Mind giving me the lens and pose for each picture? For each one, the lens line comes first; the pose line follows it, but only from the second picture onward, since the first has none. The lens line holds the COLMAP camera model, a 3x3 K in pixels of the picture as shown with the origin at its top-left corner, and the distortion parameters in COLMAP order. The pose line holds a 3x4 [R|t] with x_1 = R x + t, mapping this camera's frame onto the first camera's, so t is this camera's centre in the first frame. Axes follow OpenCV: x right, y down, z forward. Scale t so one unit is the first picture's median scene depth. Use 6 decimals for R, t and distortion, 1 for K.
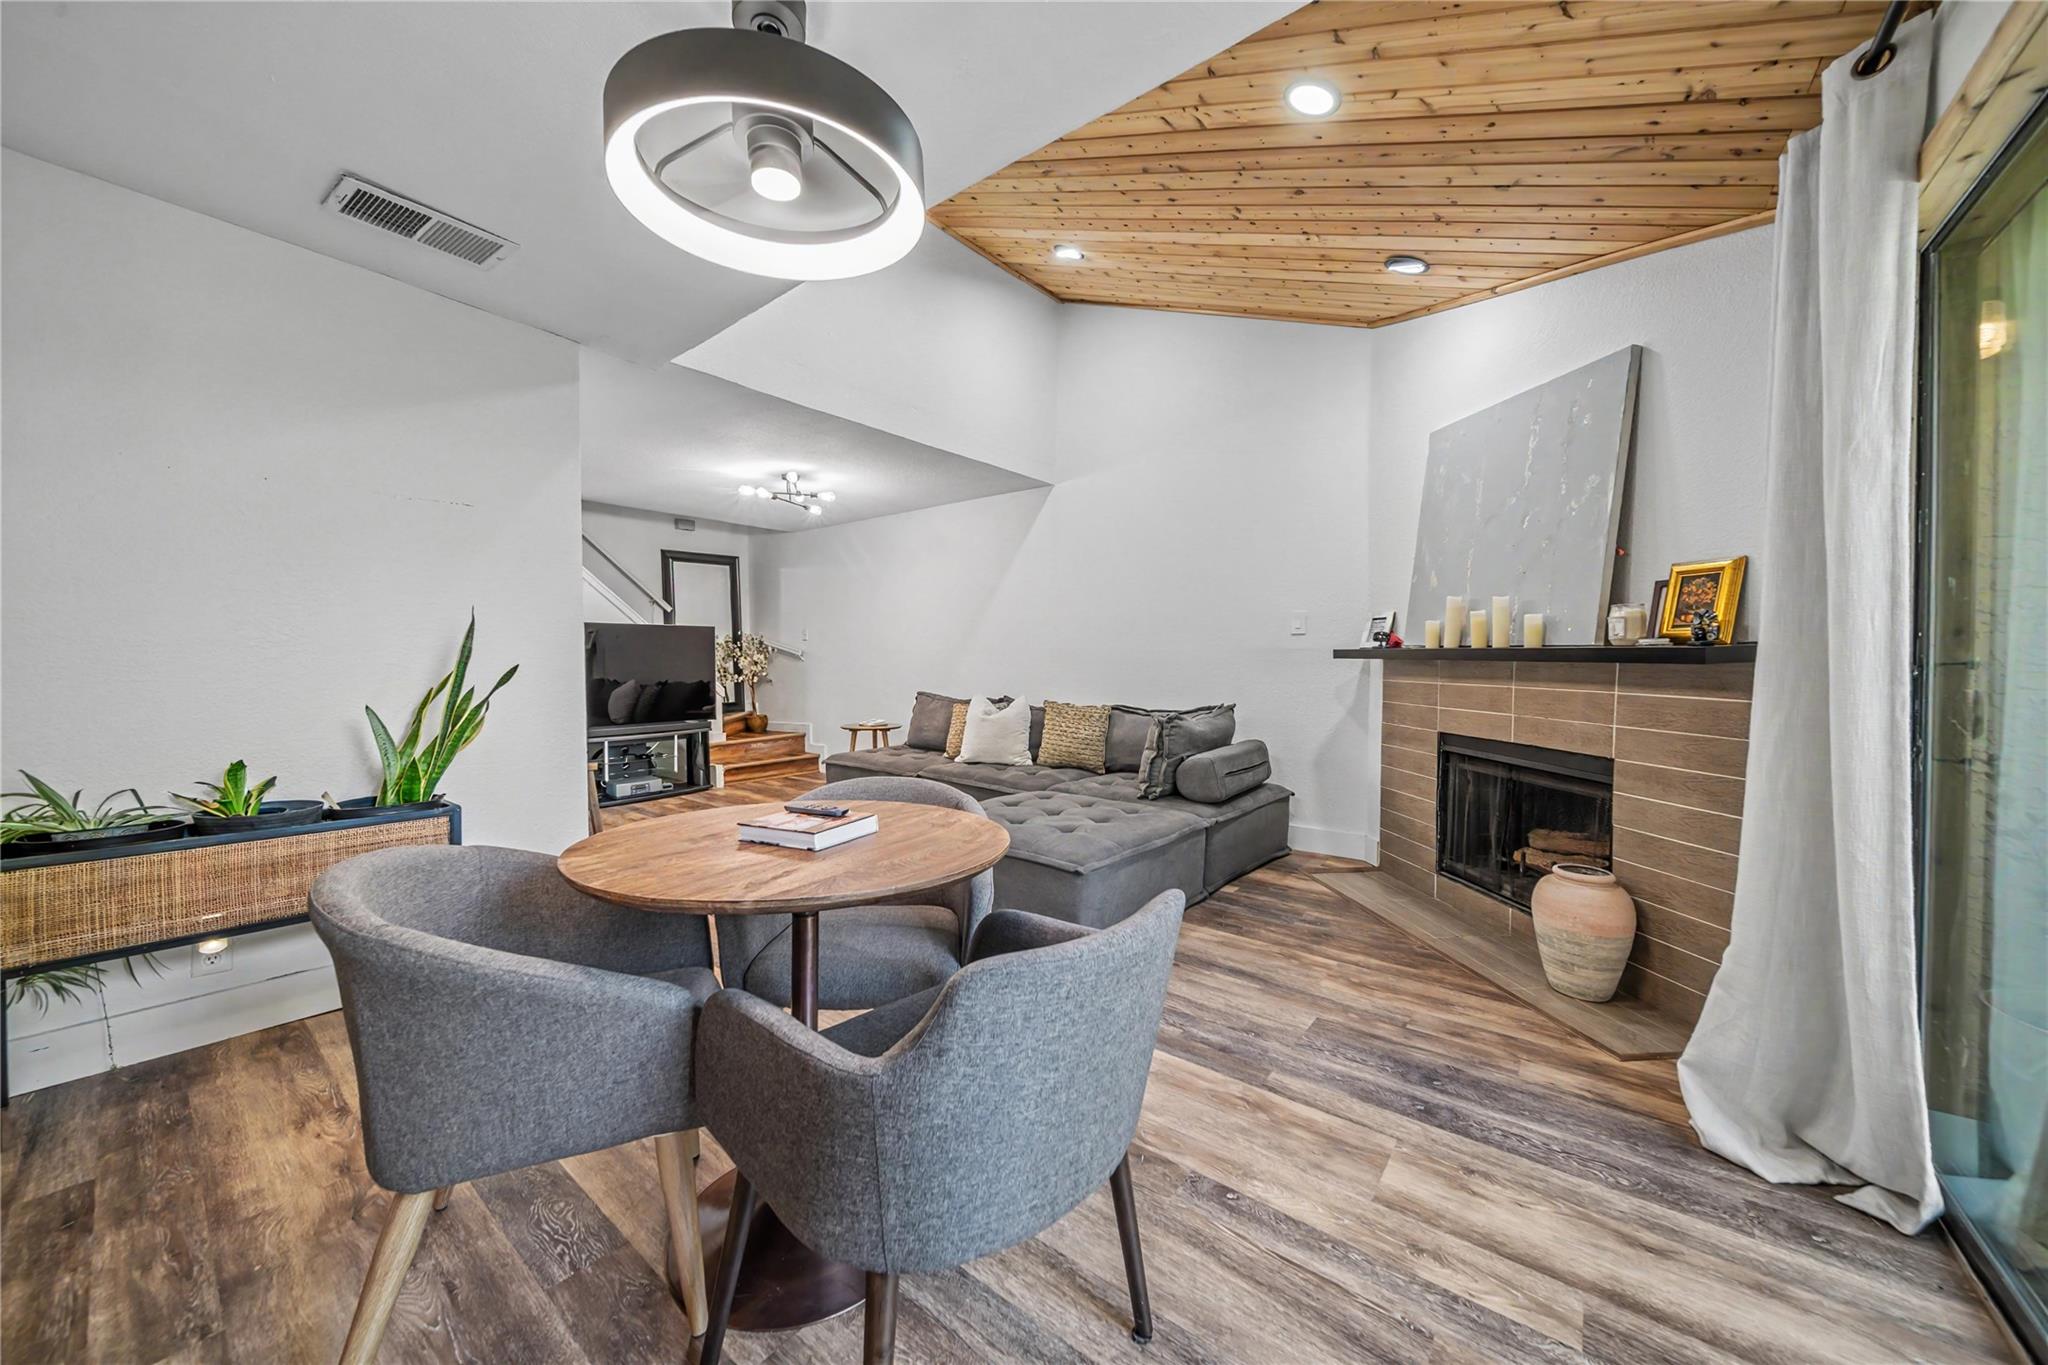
lens RADIAL K [[709.6, 0, 1013.7], [0, 709.6, 674.9], [0, 0, 1]] dist [-0.000016, -0.001087]
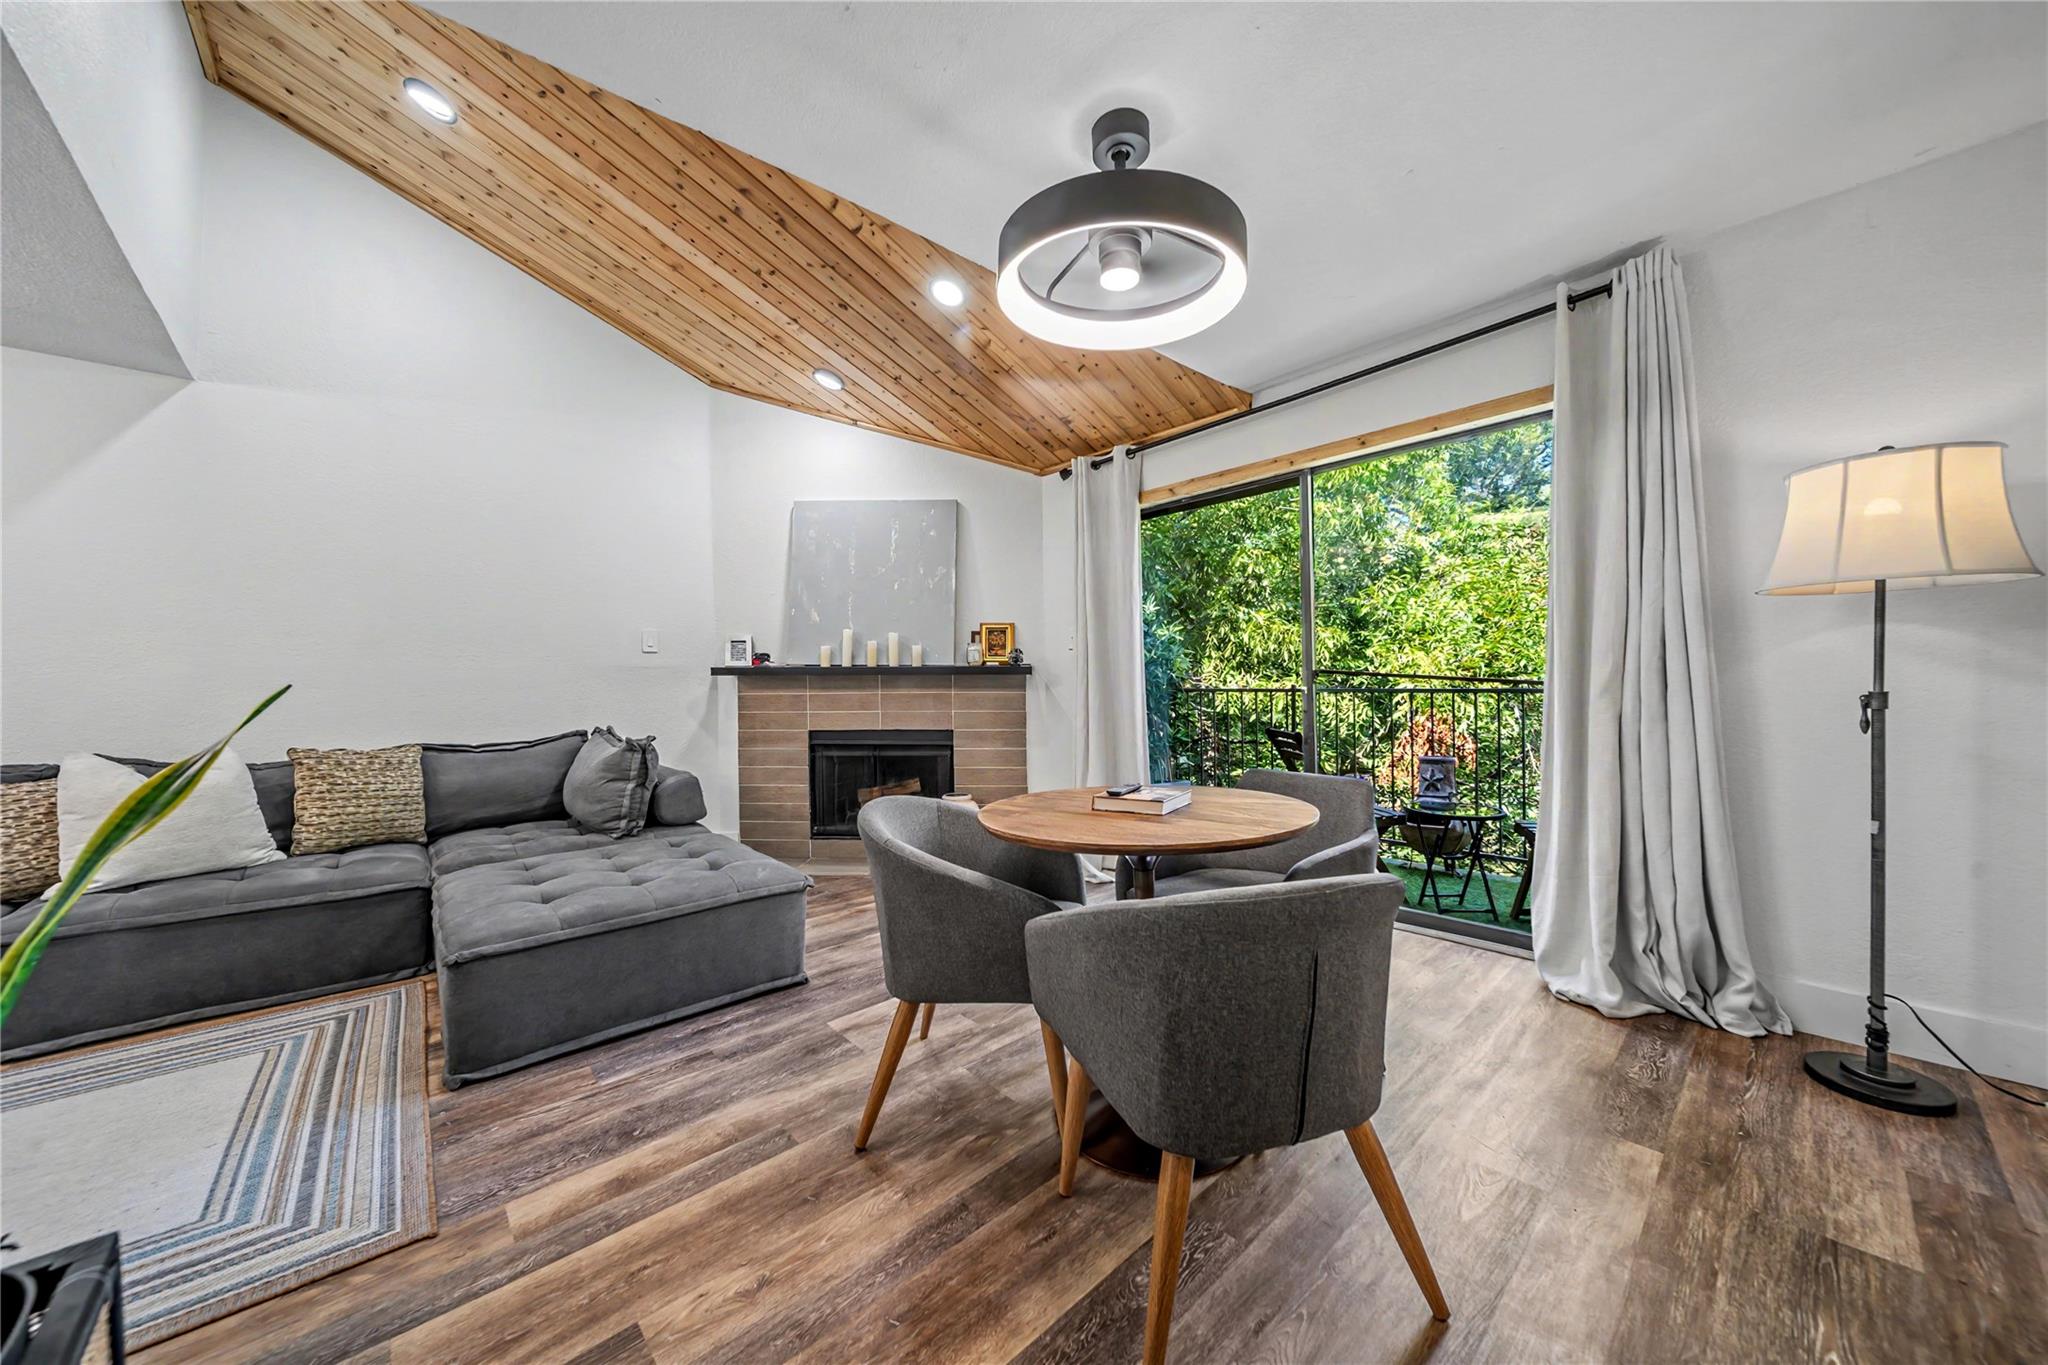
lens RADIAL K [[709.6, 0, 1018.0], [0, 709.6, 677.5], [0, 0, 1]] dist [-0.000016, -0.001087]
pose [[0.167881, -0.009042, 0.985766, -0.738255], [0.034740, 0.999391, 0.003250, -0.010213], [-0.985195, 0.033699, 0.168093, 0.463028]]
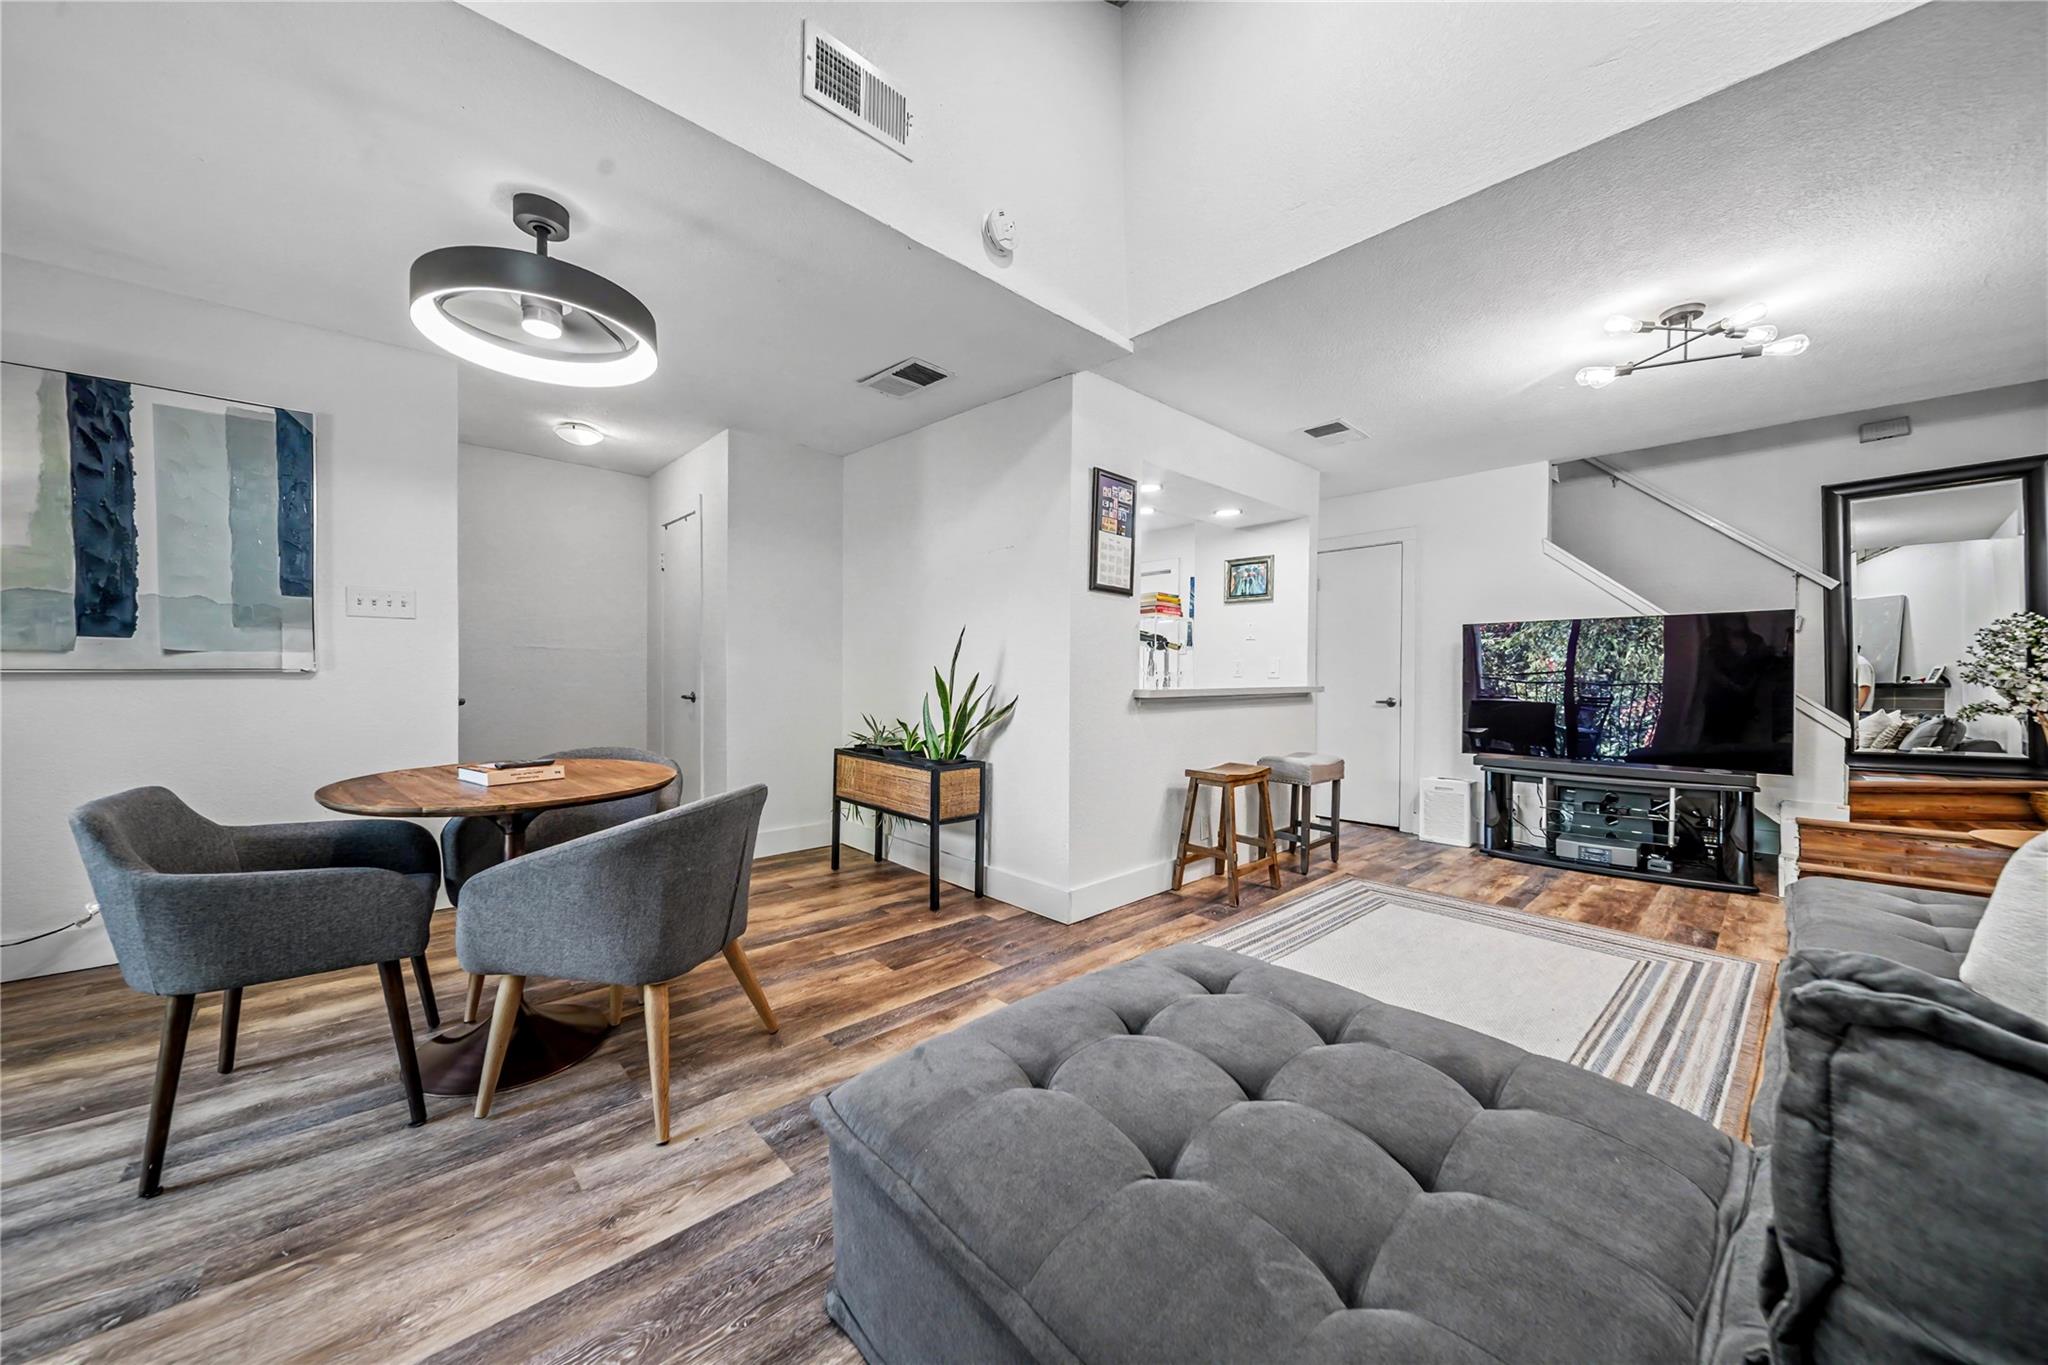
lens RADIAL K [[709.6, 0, 1023.1], [0, 709.6, 689.4], [0, 0, 1]] dist [-0.000016, -0.001087]
pose [[-0.149390, 0.013908, -0.988681, 0.456488], [-0.025641, 0.999510, 0.017935, -0.004917], [0.988446, 0.028030, -0.148960, 1.038598]]
